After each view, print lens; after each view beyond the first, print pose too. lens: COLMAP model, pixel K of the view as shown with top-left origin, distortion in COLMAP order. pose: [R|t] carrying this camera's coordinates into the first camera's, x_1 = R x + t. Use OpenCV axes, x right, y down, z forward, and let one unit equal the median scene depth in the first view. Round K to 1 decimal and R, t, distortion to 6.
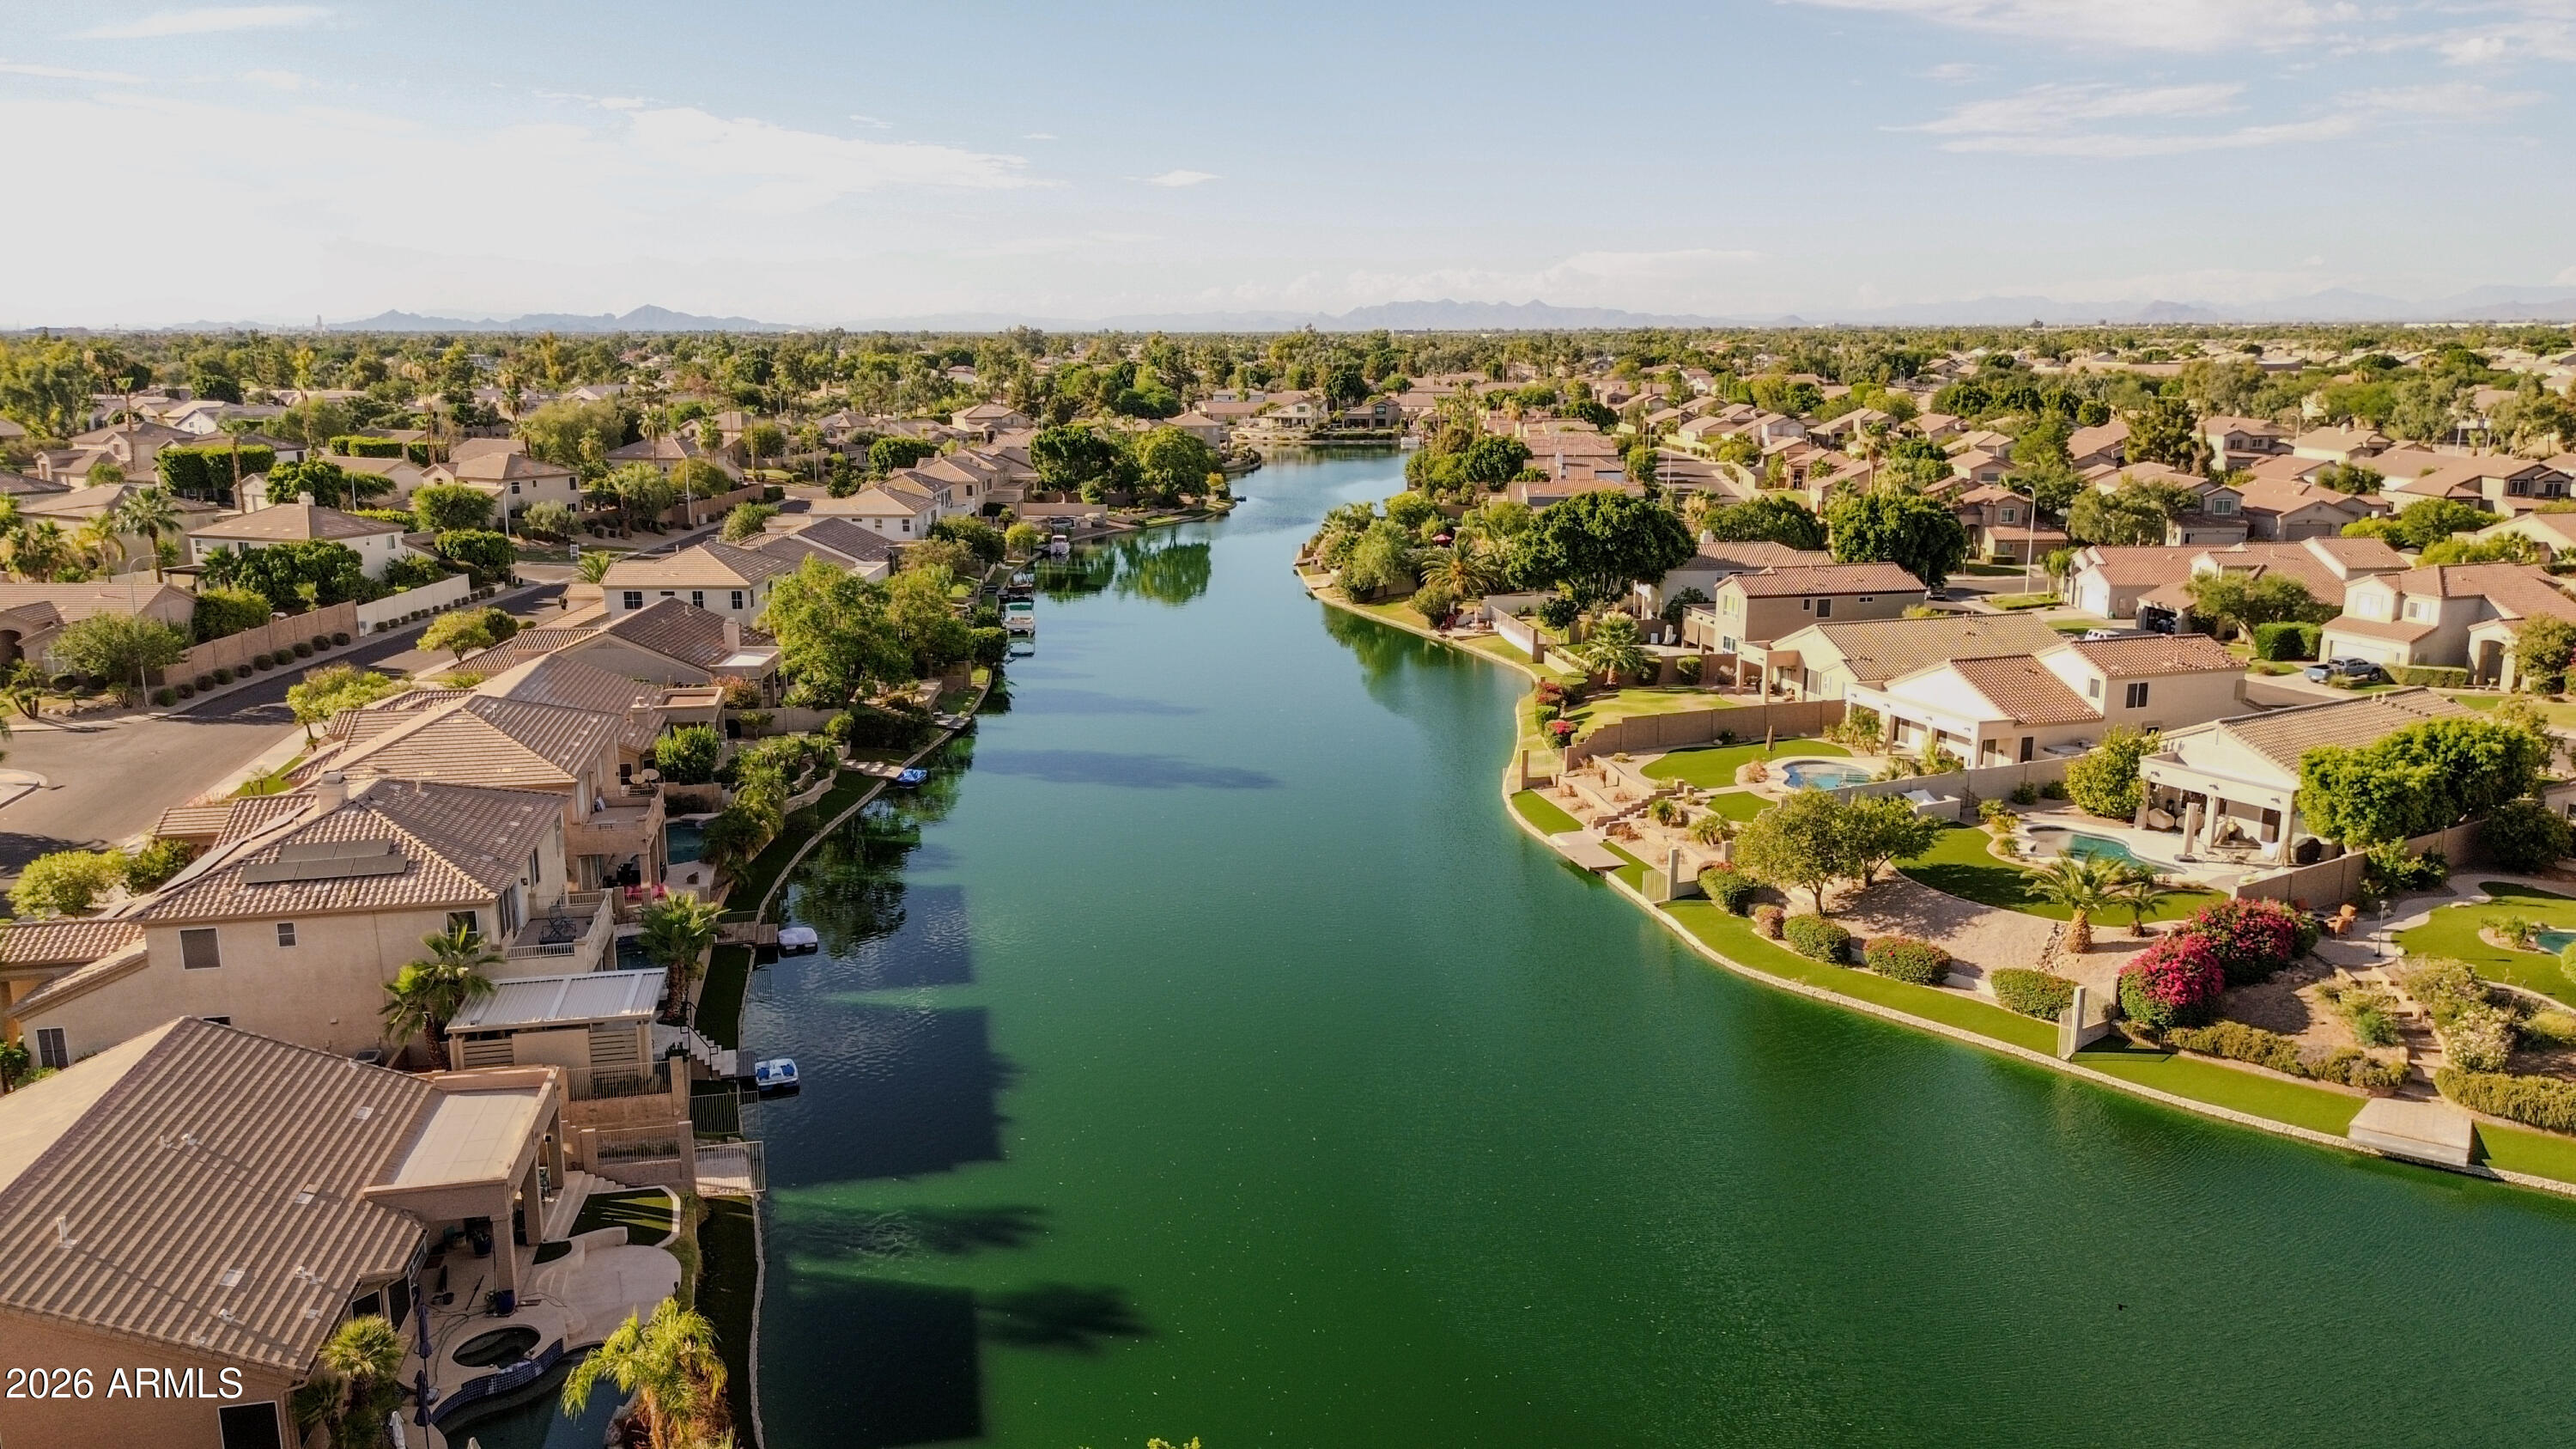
lens RADIAL K [[1813.5, 0, 1288.1], [0, 1813.5, 722.7], [0, 0, 1]] dist [0.068700, -0.062380]
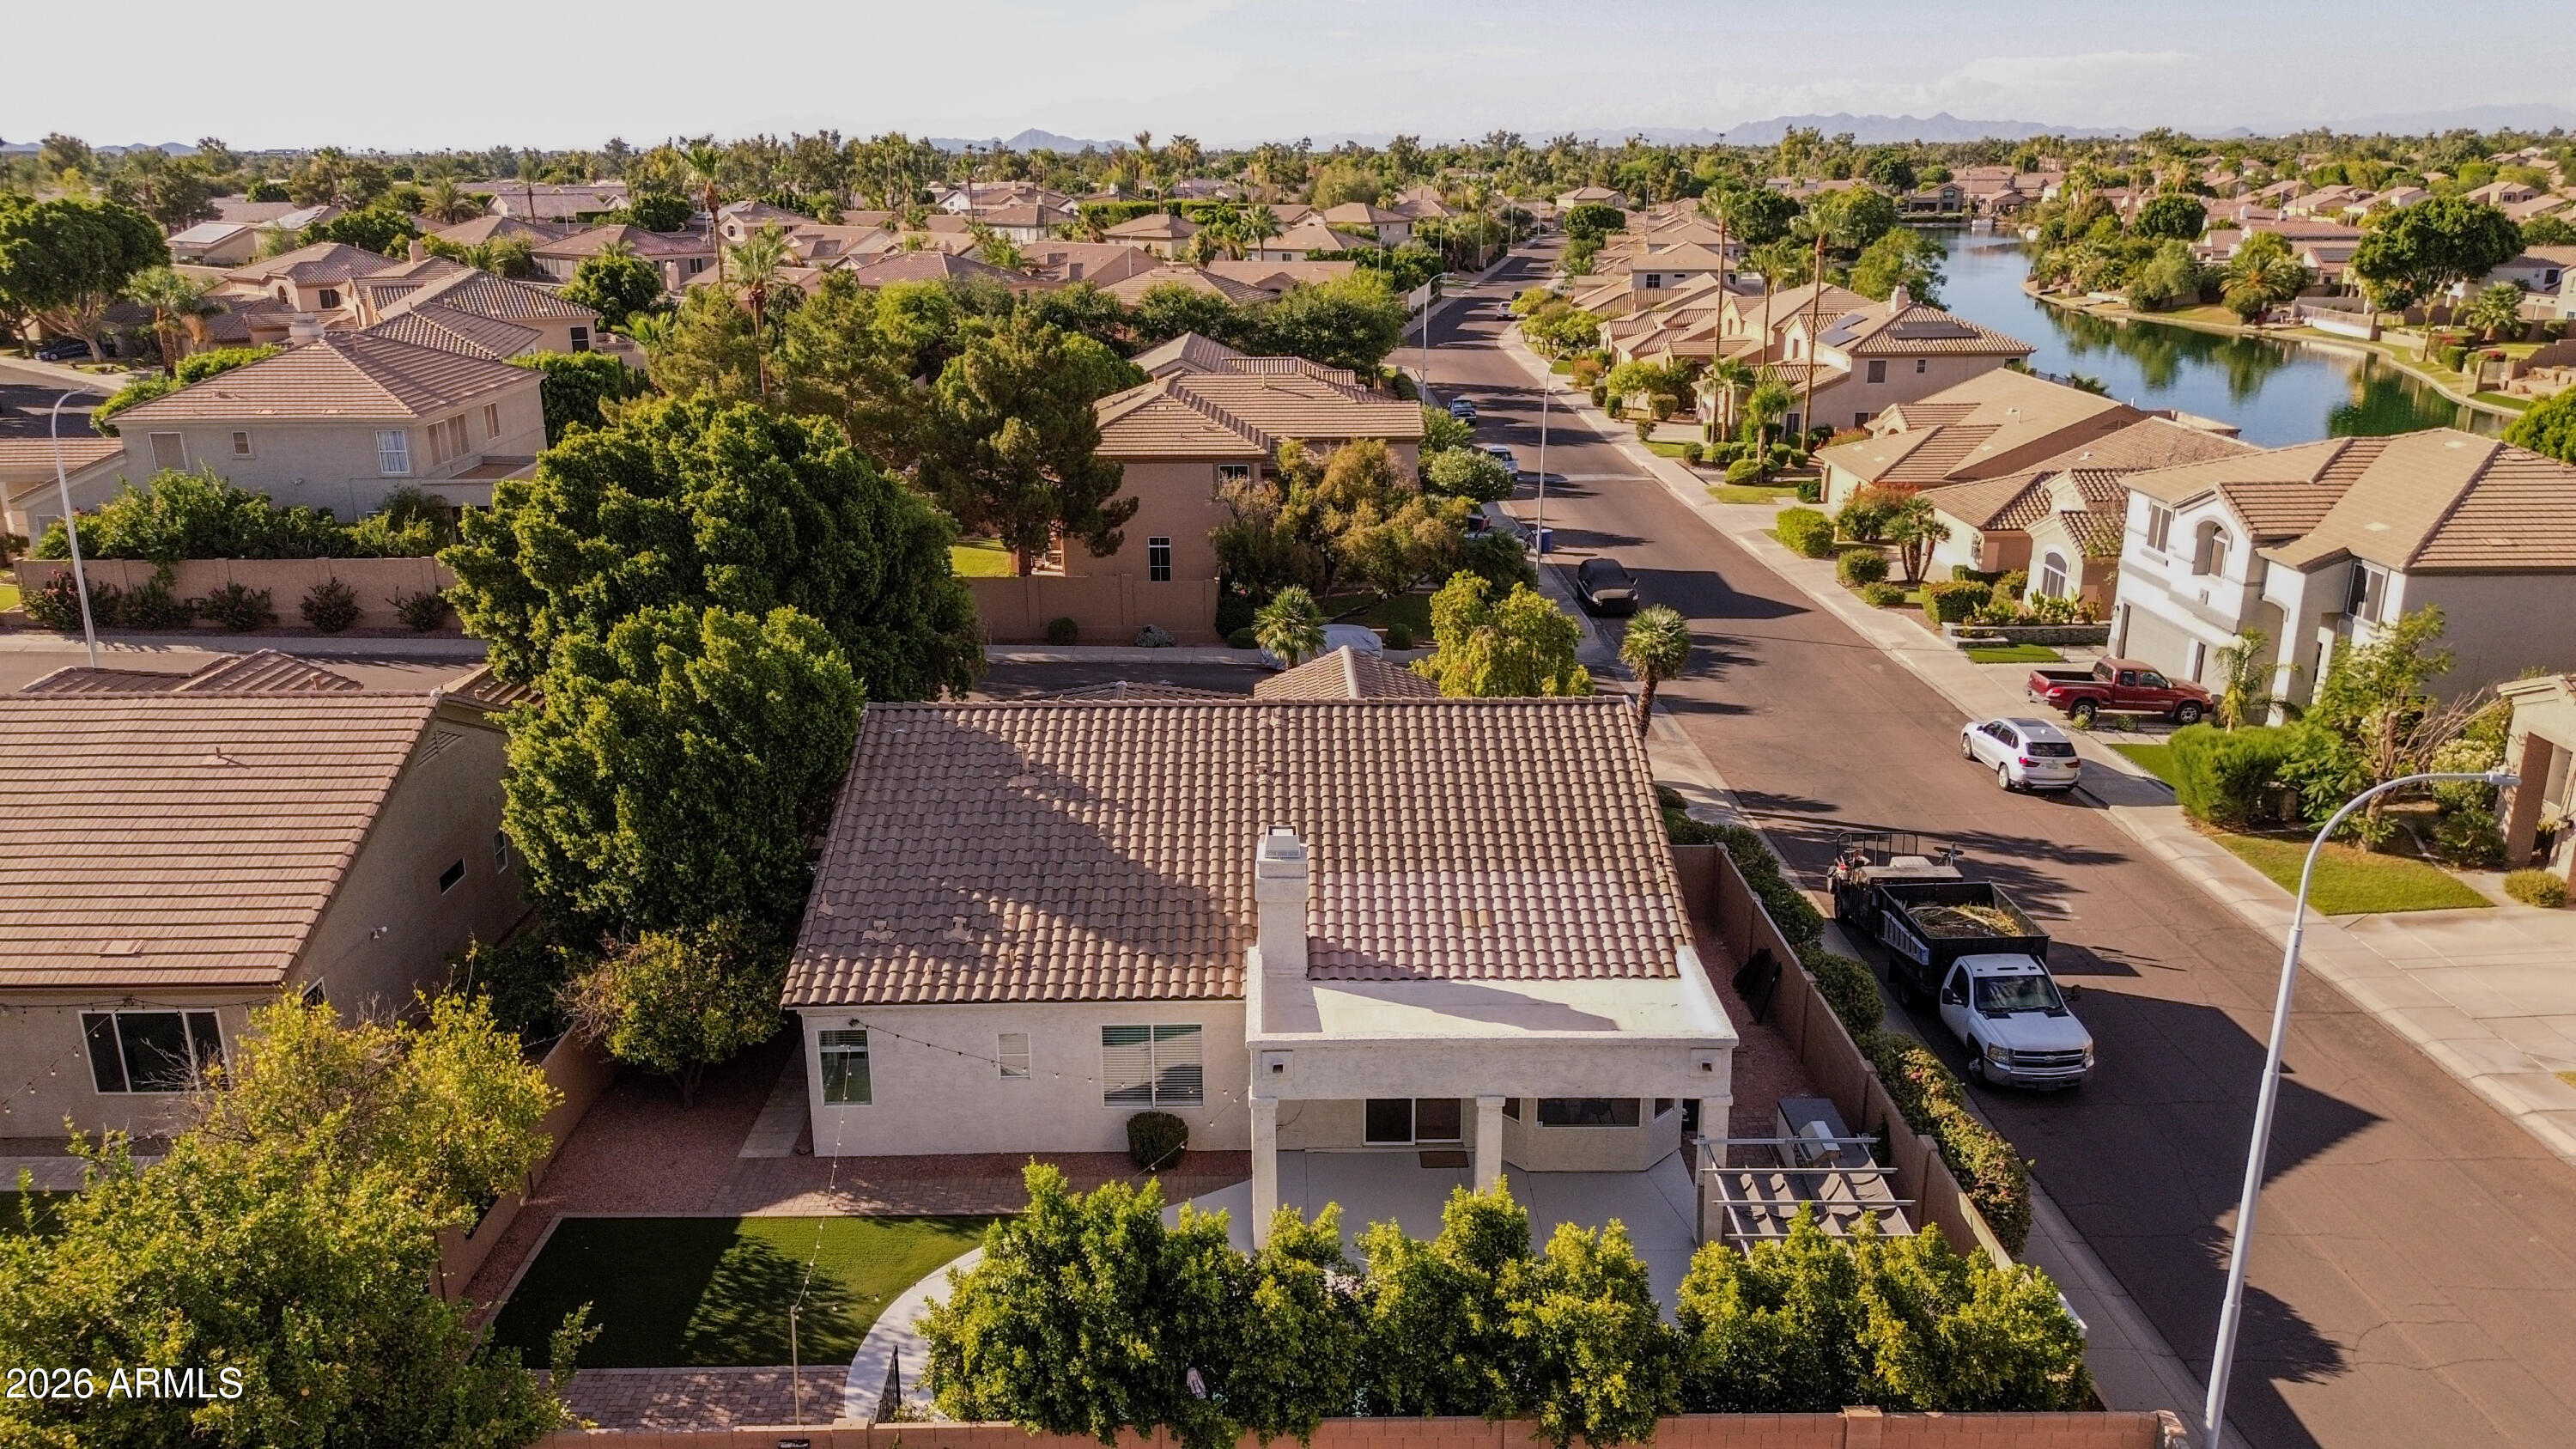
lens RADIAL K [[1813.5, 0, 1285.6], [0, 1813.5, 722.5], [0, 0, 1]] dist [0.068700, -0.062380]
pose [[0.980825, 0.055320, -0.186877, -0.297387], [-0.037914, 0.994710, 0.095467, 0.117086], [0.191169, -0.086551, 0.977734, -0.339431]]
